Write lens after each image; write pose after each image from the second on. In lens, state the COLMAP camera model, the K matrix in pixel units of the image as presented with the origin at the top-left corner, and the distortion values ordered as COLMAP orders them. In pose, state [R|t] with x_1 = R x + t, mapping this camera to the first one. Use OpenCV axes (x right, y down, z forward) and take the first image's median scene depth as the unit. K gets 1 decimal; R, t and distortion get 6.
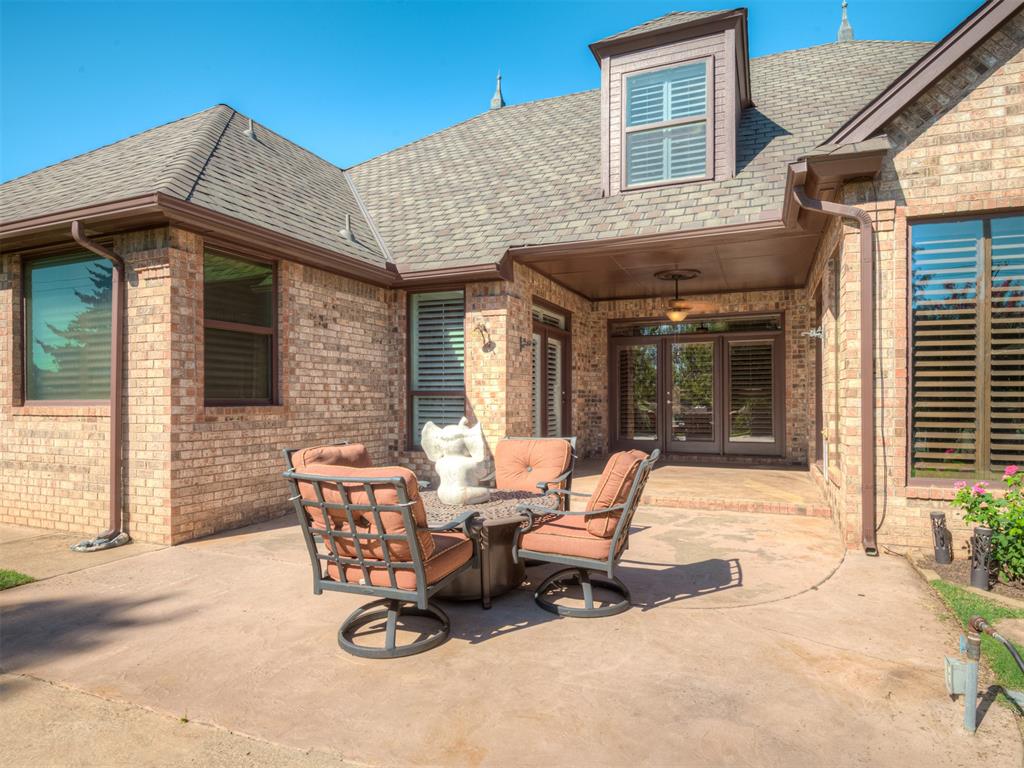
lens RADIAL K [[539.8, 0, 512.0], [0, 539.8, 400.1], [0, 0, 1]] dist [-0.000066, -0.000061]
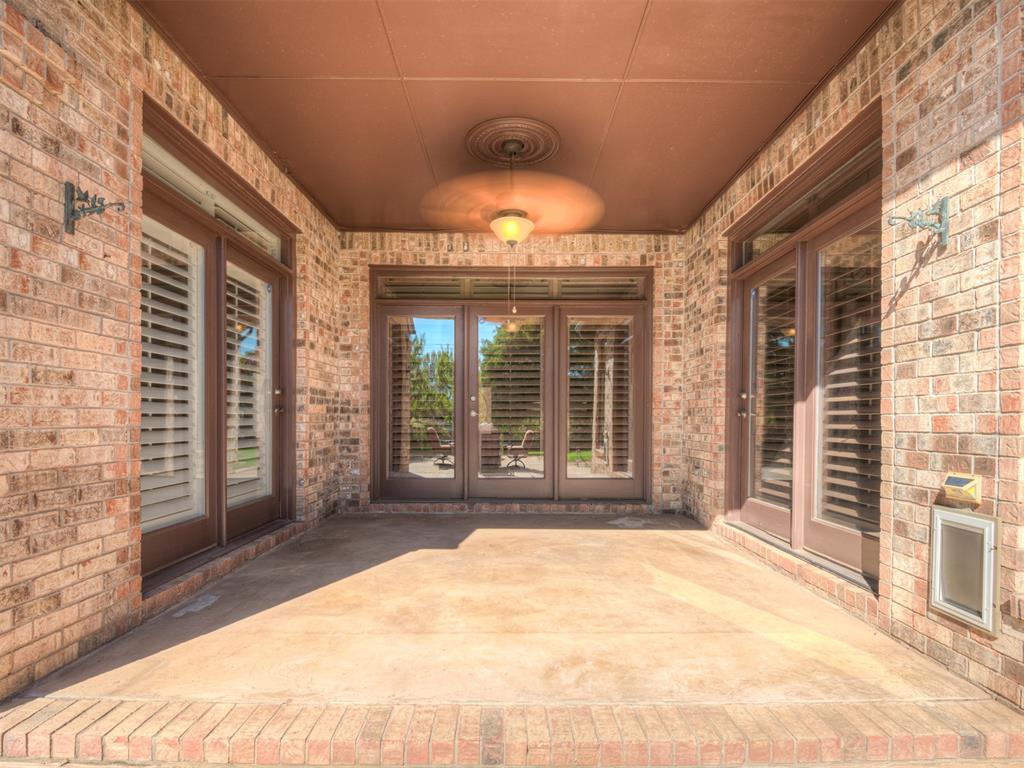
lens RADIAL K [[694.7, 0, 512.4], [0, 694.7, 427.4], [0, 0, 1]] dist [-0.001808, -0.001342]
pose [[0.931702, -0.000334, 0.363222, 0.058680], [-0.006034, 0.999847, 0.016397, 0.006342], [-0.363172, -0.017469, 0.931558, 0.302390]]
